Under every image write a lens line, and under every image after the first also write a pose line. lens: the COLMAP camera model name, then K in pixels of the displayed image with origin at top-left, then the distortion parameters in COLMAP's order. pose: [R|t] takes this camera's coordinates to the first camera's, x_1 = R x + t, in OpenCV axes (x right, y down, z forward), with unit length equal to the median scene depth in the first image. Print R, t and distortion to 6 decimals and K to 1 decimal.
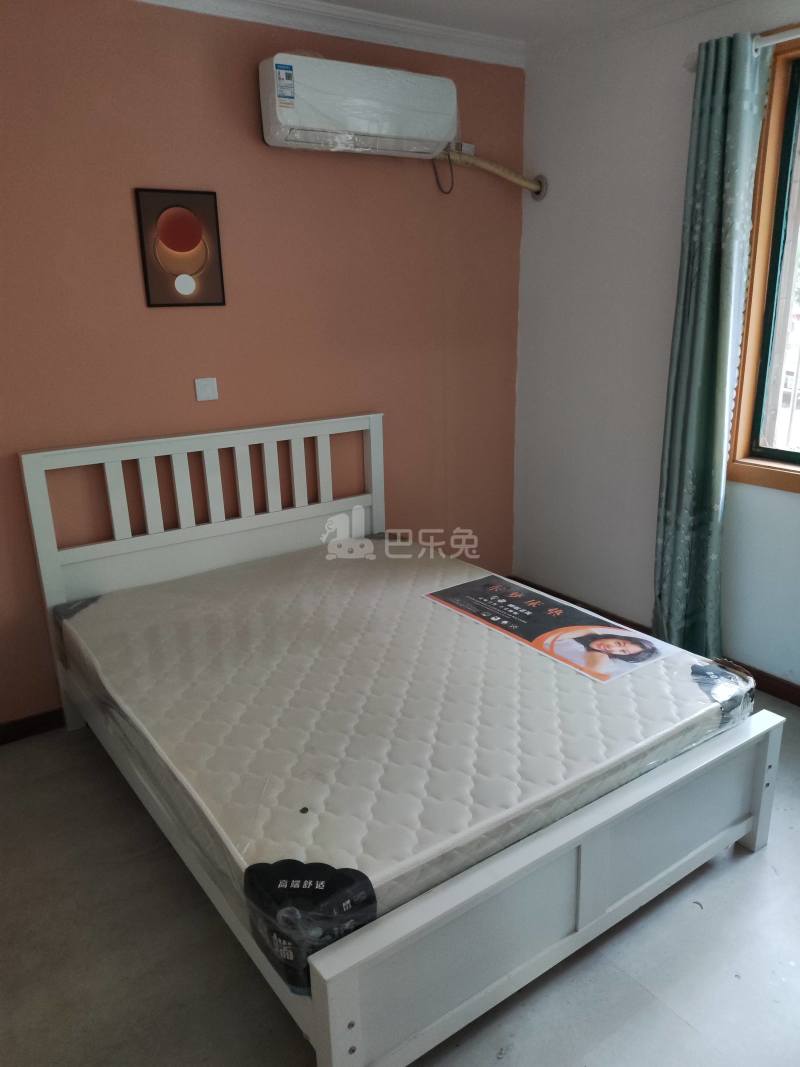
lens RADIAL K [[791.9, 0, 399.5], [0, 791.9, 540.4], [0, 0, 1]] dist [0.116532, -0.201386]
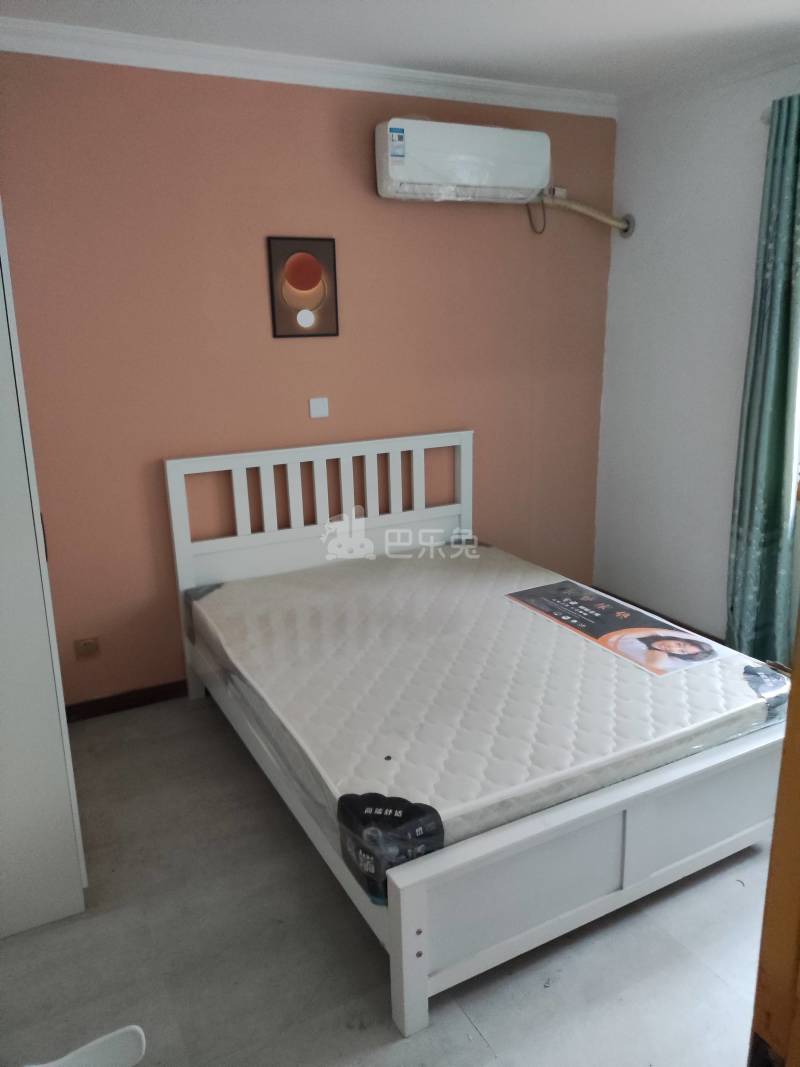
lens RADIAL K [[783.6, 0, 393.7], [0, 783.6, 534.1], [0, 0, 1]] dist [0.115462, -0.196893]
pose [[0.991117, 0.035544, -0.128154, 0.018415], [-0.038840, 0.998973, -0.023312, 0.016396], [0.127194, 0.028082, 0.991480, -0.115248]]
